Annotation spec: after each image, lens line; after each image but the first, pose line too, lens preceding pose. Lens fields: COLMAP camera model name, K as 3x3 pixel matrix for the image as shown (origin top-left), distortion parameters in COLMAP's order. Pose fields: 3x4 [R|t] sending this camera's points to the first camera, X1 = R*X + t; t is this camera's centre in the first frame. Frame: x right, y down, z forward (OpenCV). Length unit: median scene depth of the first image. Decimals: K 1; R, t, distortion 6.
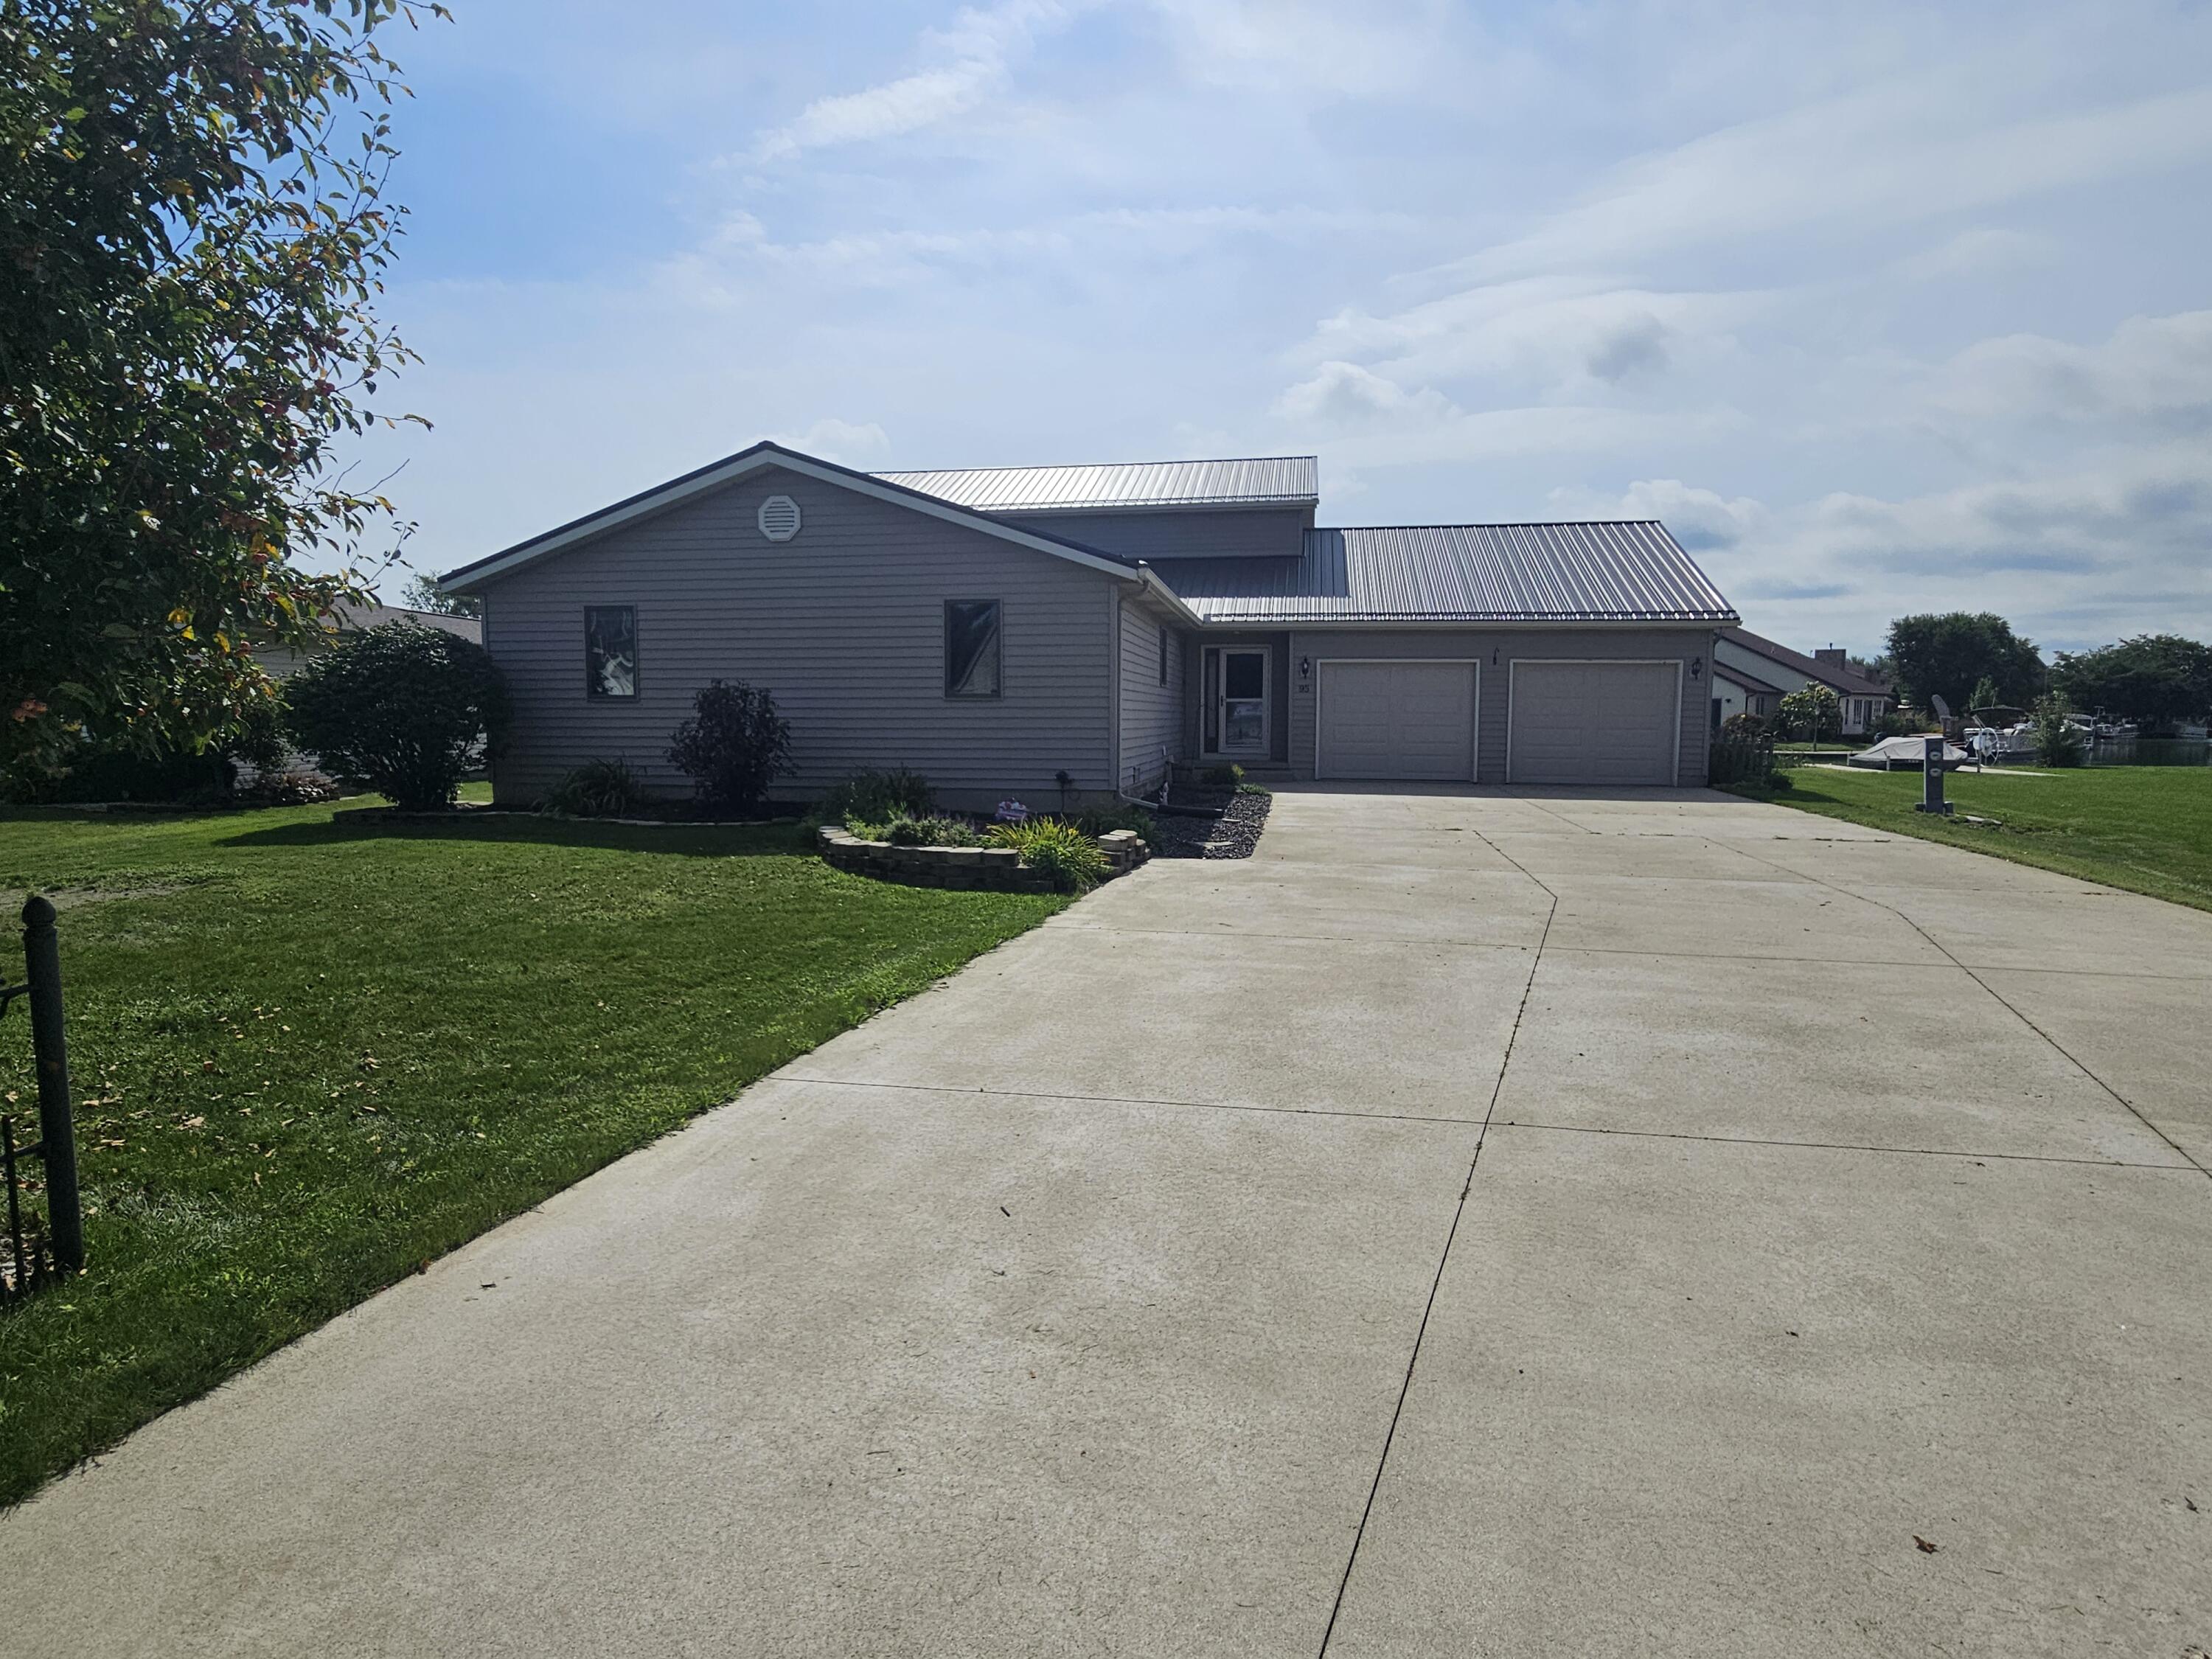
lens RADIAL K [[1154.8, 0, 1117.8], [0, 1154.8, 820.1], [0, 0, 1]] dist [-0.022829, 0.001084]
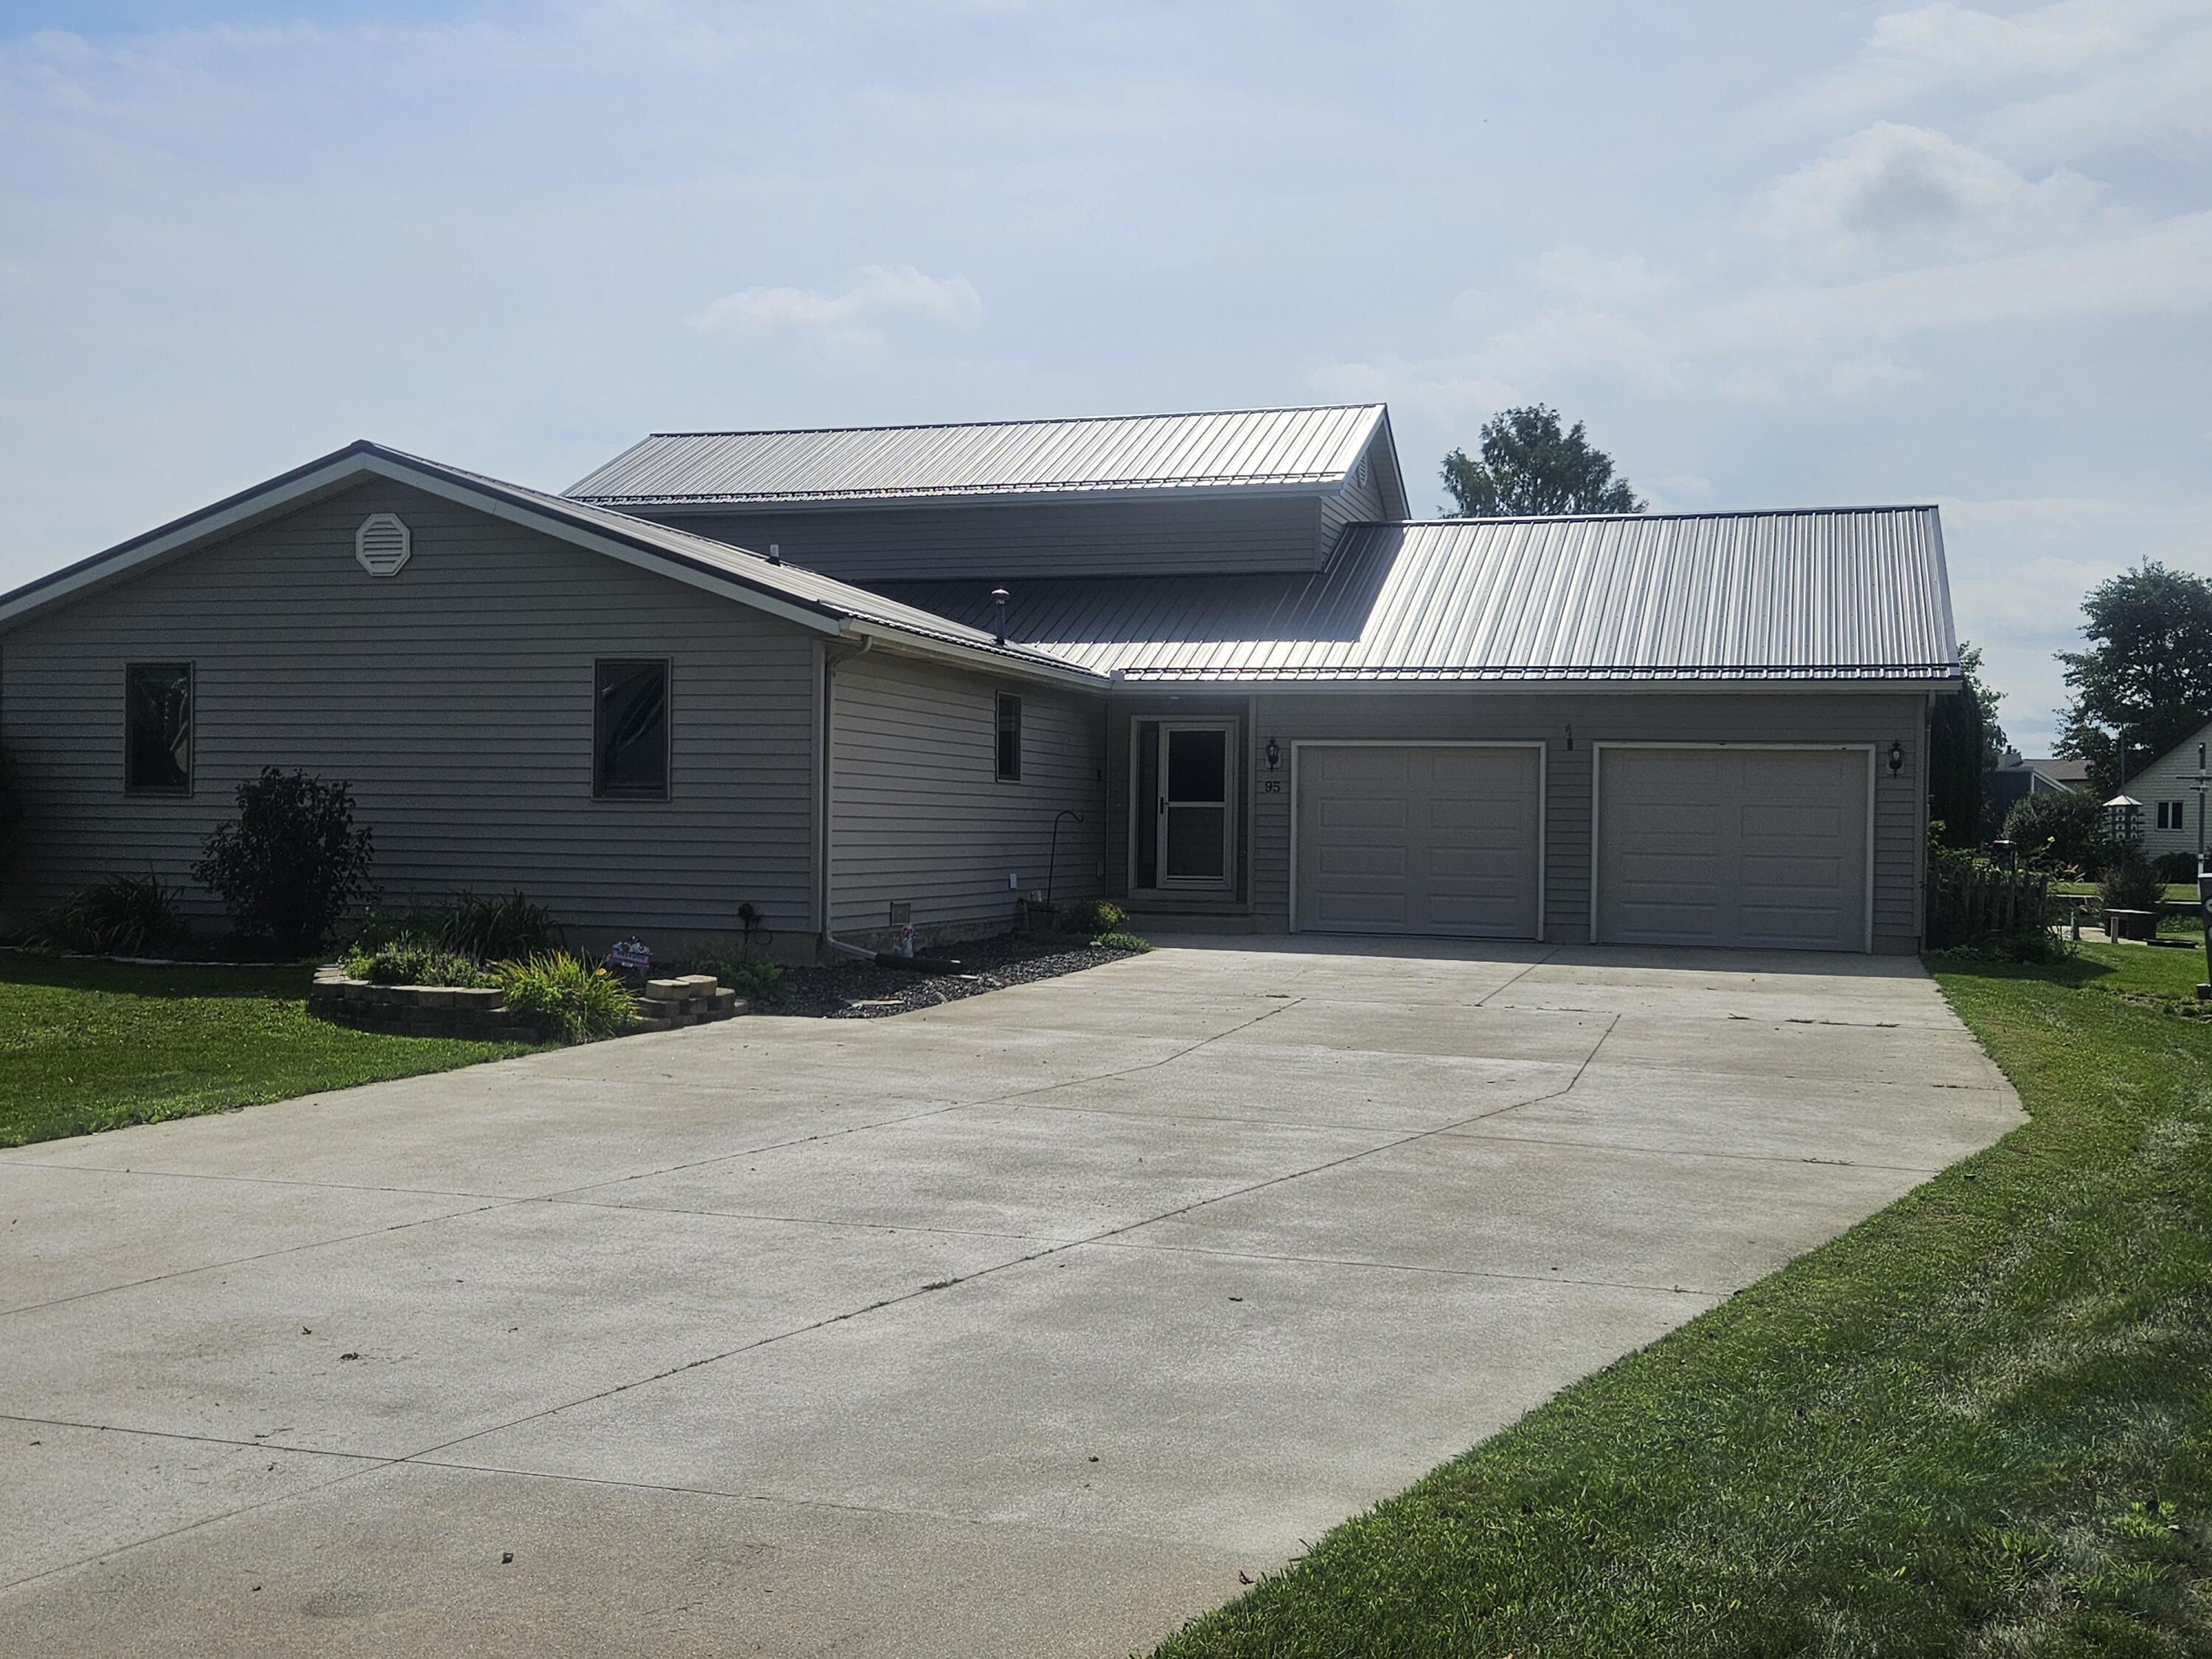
lens RADIAL K [[2216.1, 0, 1106.0], [0, 2216.1, 829.5], [0, 0, 1]] dist [0.011901, 0.001714]
pose [[0.992849, 0.011721, -0.118803, 0.324633], [-0.022366, 0.995810, -0.088672, 0.026931], [0.117266, 0.090695, 0.988951, -0.301496]]
